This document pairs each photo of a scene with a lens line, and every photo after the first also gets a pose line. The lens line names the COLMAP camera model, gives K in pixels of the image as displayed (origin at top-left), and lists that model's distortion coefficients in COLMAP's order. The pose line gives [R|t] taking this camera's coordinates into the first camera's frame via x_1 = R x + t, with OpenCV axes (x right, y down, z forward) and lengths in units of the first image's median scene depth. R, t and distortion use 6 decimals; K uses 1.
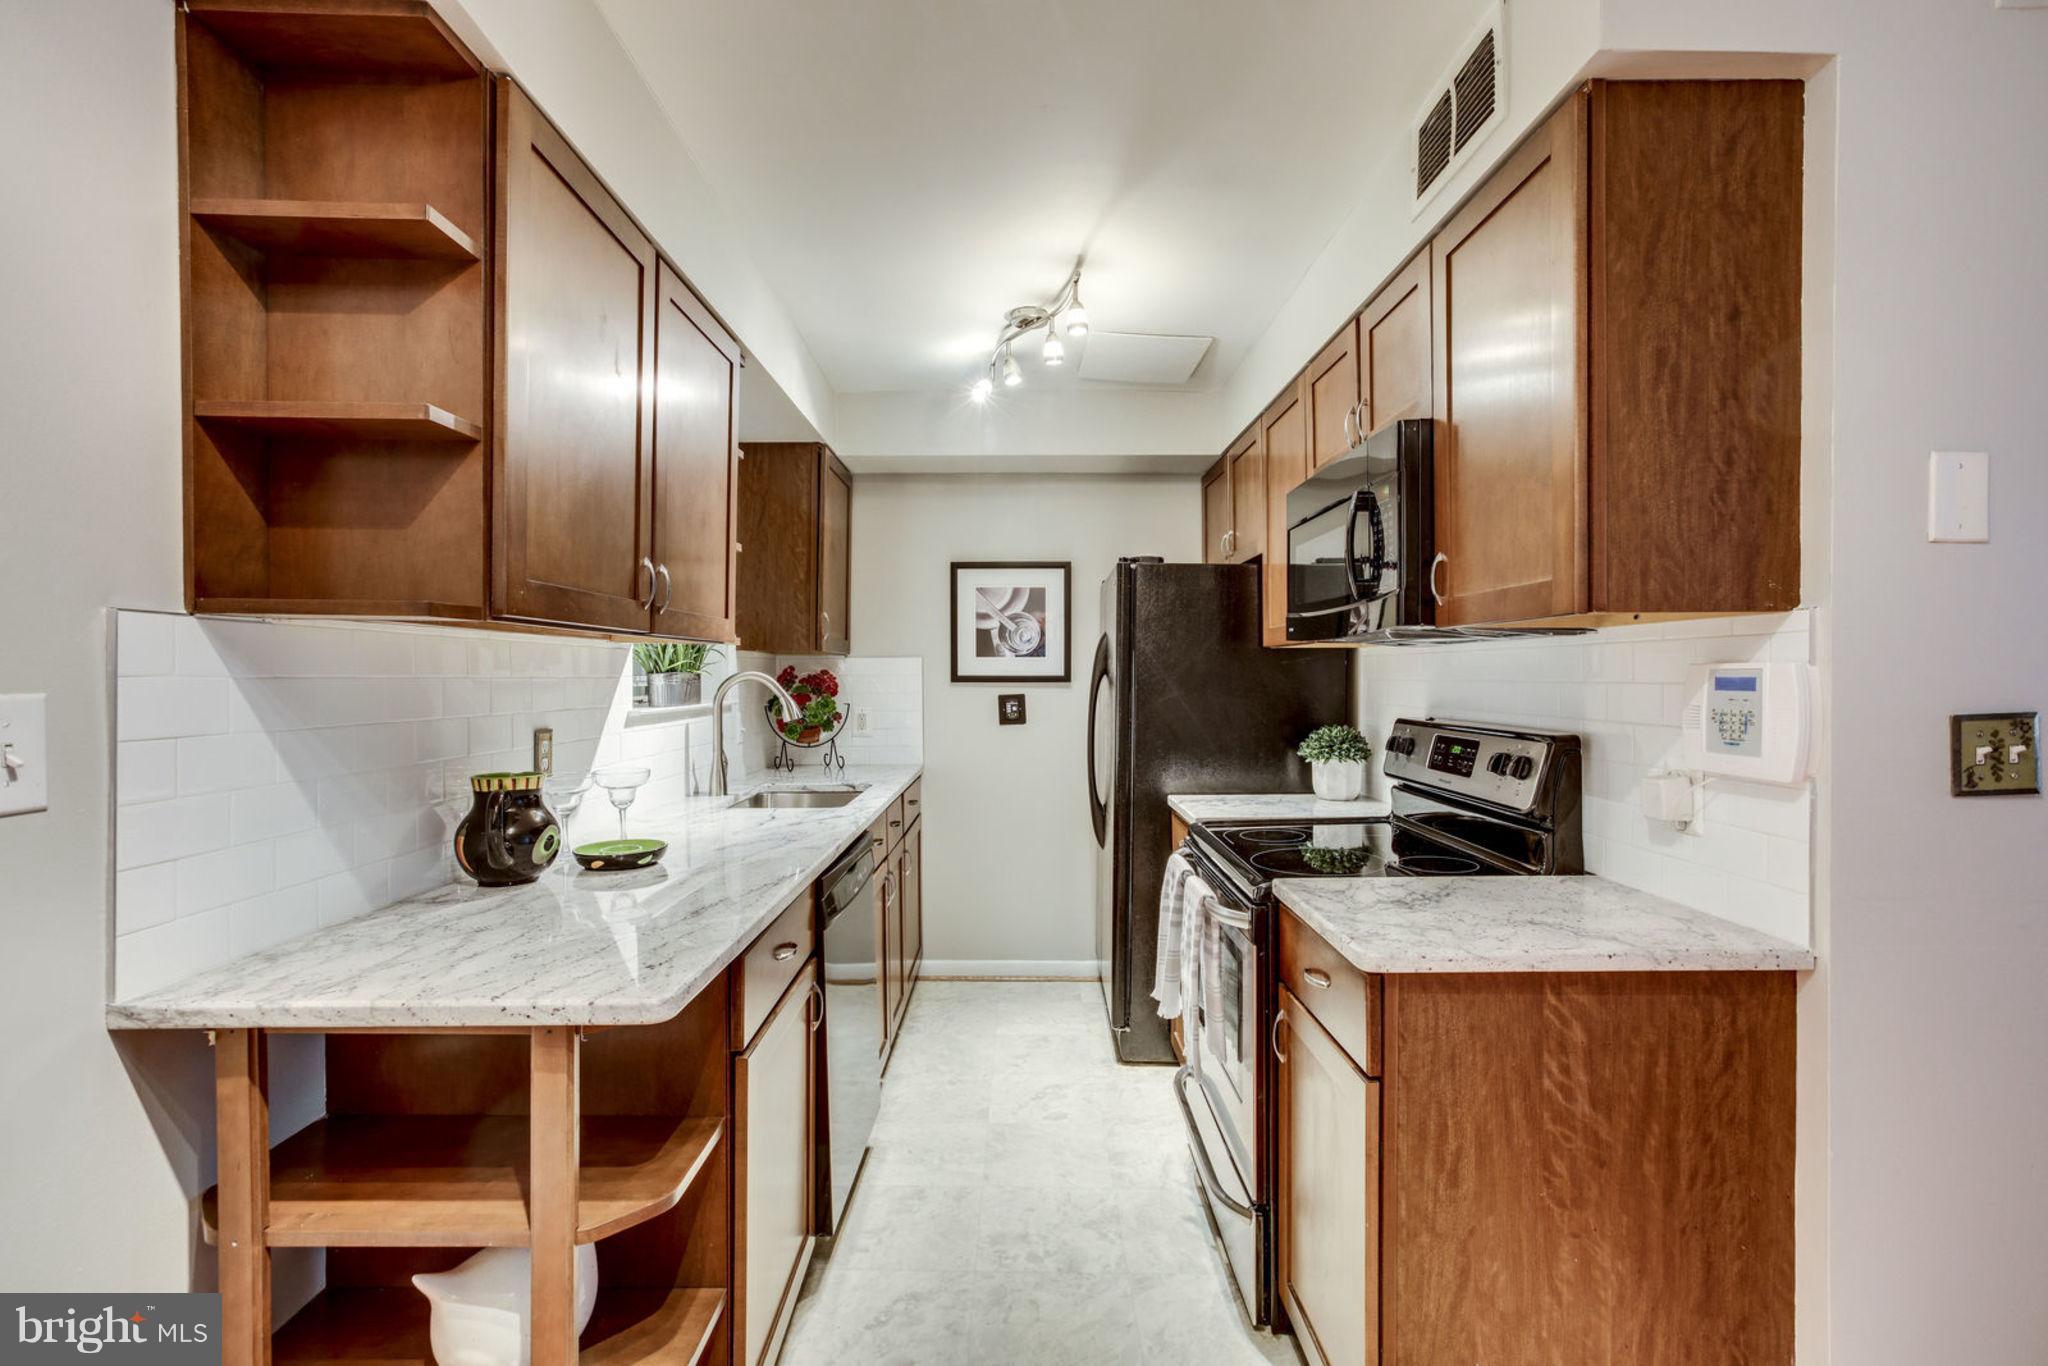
lens RADIAL K [[920.1, 0, 1012.1], [0, 920.1, 685.3], [0, 0, 1]] dist [-0.026184, 0.014741]
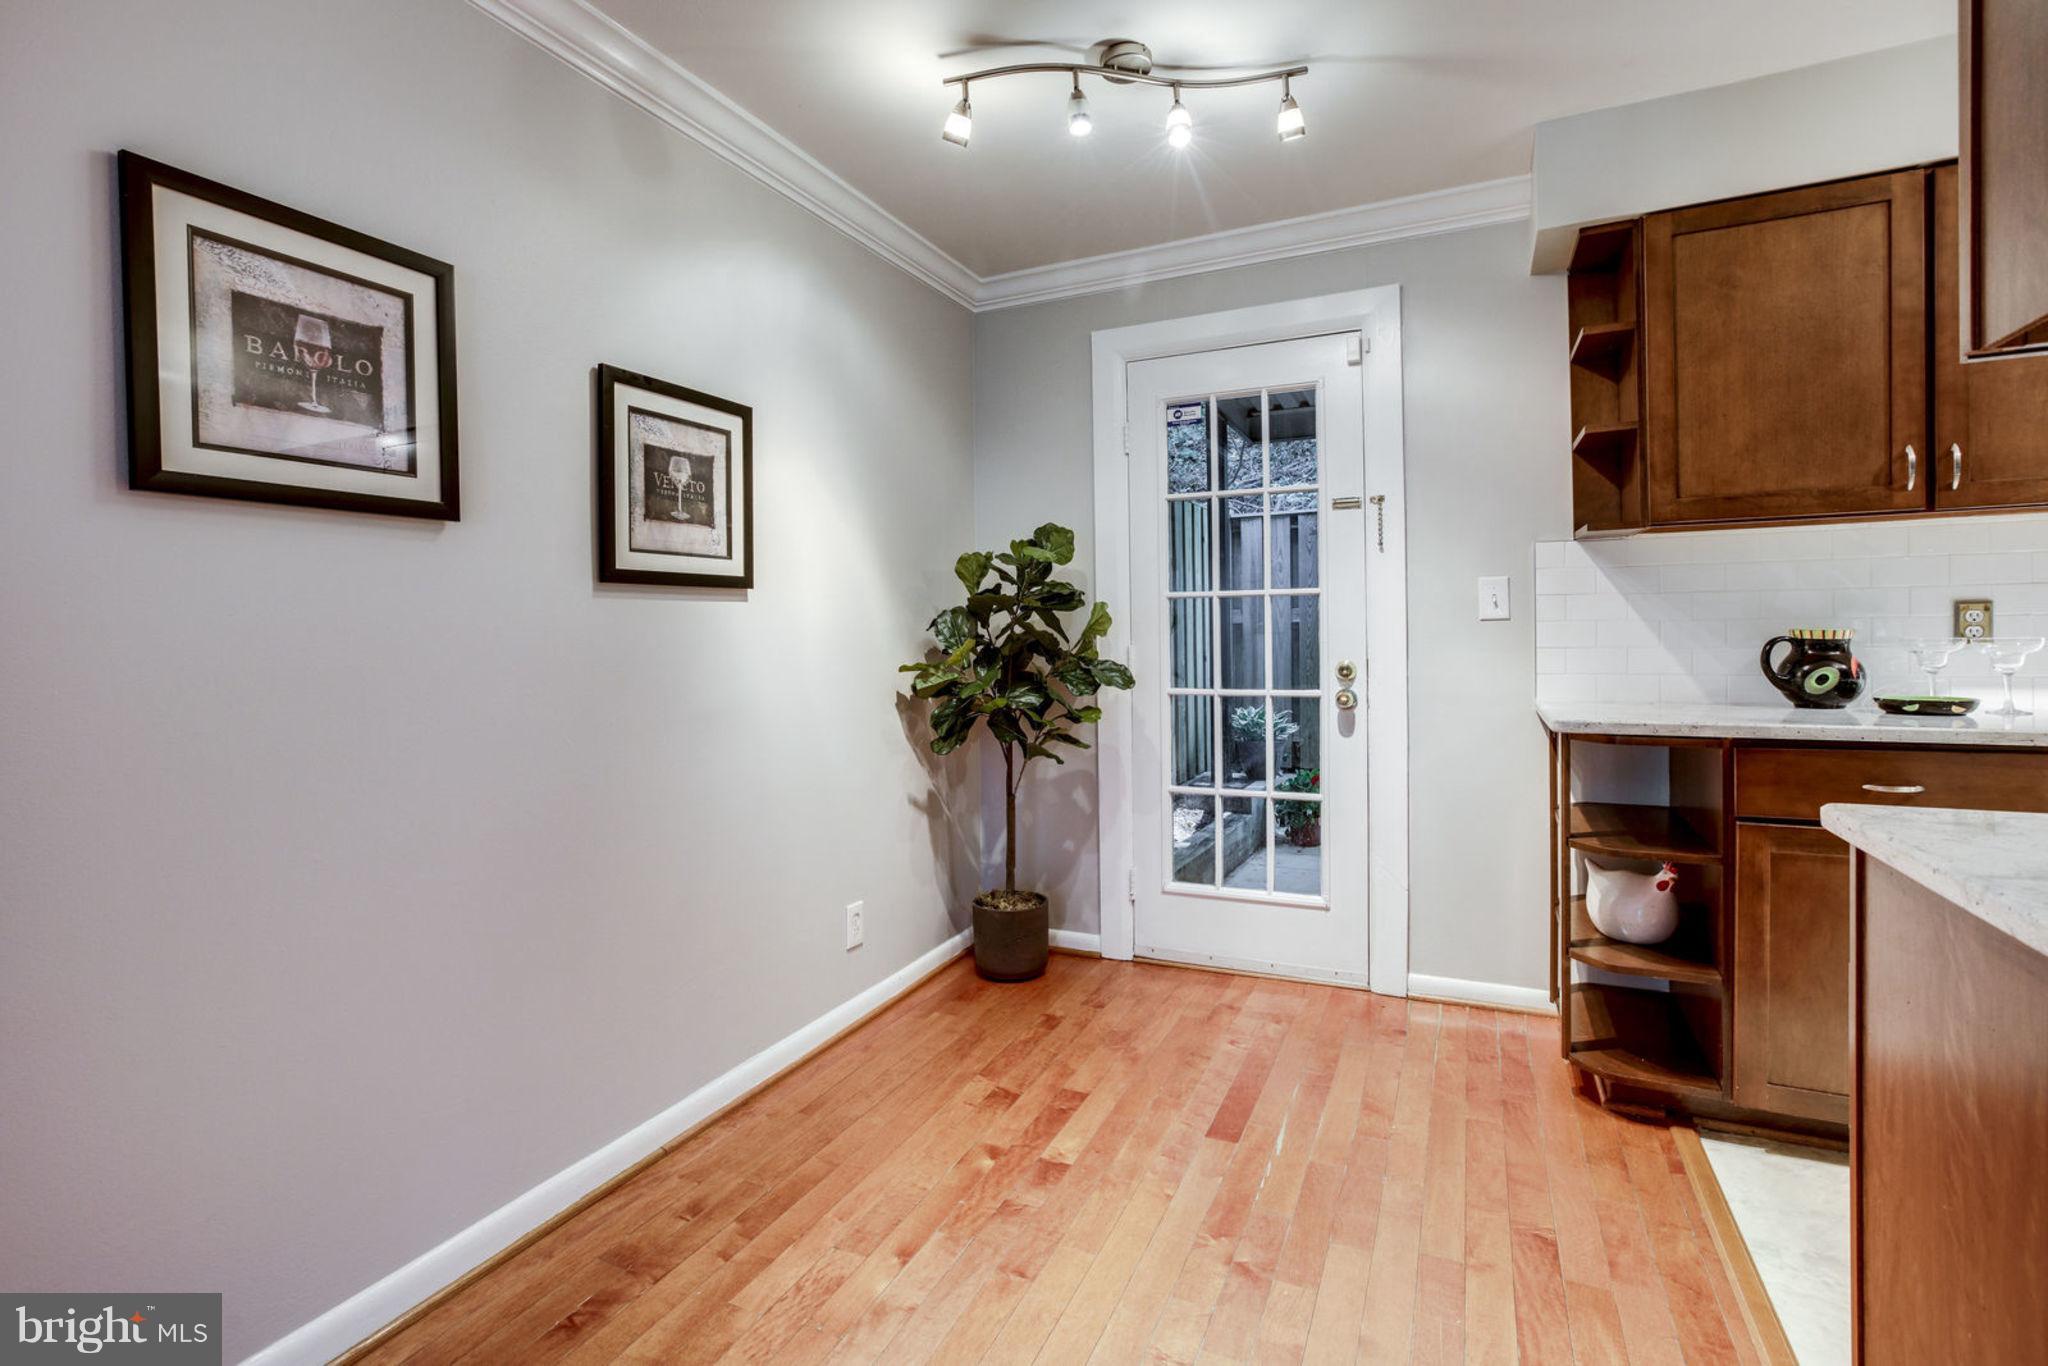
lens RADIAL K [[945.6, 0, 1029.6], [0, 945.6, 639.4], [0, 0, 1]] dist [-0.028106, 0.000299]
pose [[-0.428224, 0.015376, -0.903542, 1.516773], [0.007212, 0.999882, 0.013597, 0.109552], [0.903644, -0.000693, -0.428284, 0.673347]]
